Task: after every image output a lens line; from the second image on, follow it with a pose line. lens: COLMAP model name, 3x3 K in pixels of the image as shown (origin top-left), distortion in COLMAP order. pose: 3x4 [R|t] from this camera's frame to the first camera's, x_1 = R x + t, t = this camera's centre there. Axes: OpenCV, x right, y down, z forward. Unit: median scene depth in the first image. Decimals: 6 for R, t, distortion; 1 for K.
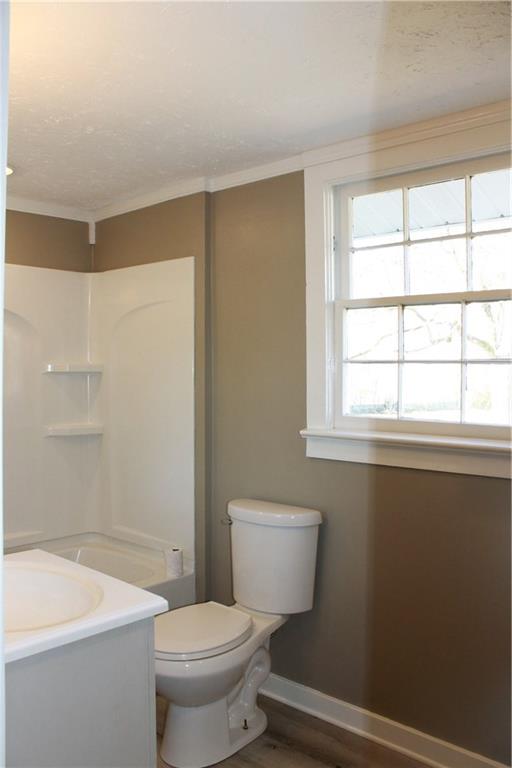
lens RADIAL K [[639.2, 0, 255.1], [0, 639.2, 385.3], [0, 0, 1]] dist [-0.161297, 0.132360]
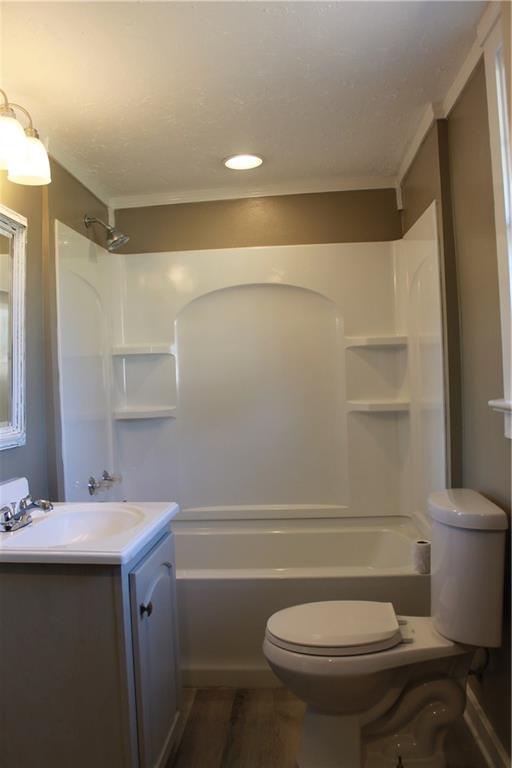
lens RADIAL K [[639.2, 0, 254.5], [0, 639.2, 382.0], [0, 0, 1]] dist [-0.161297, 0.132360]
pose [[0.604127, -0.022491, -0.796570, 0.417582], [0.027780, 0.999588, -0.007155, 0.040521], [0.796404, -0.017806, 0.604503, 0.297540]]
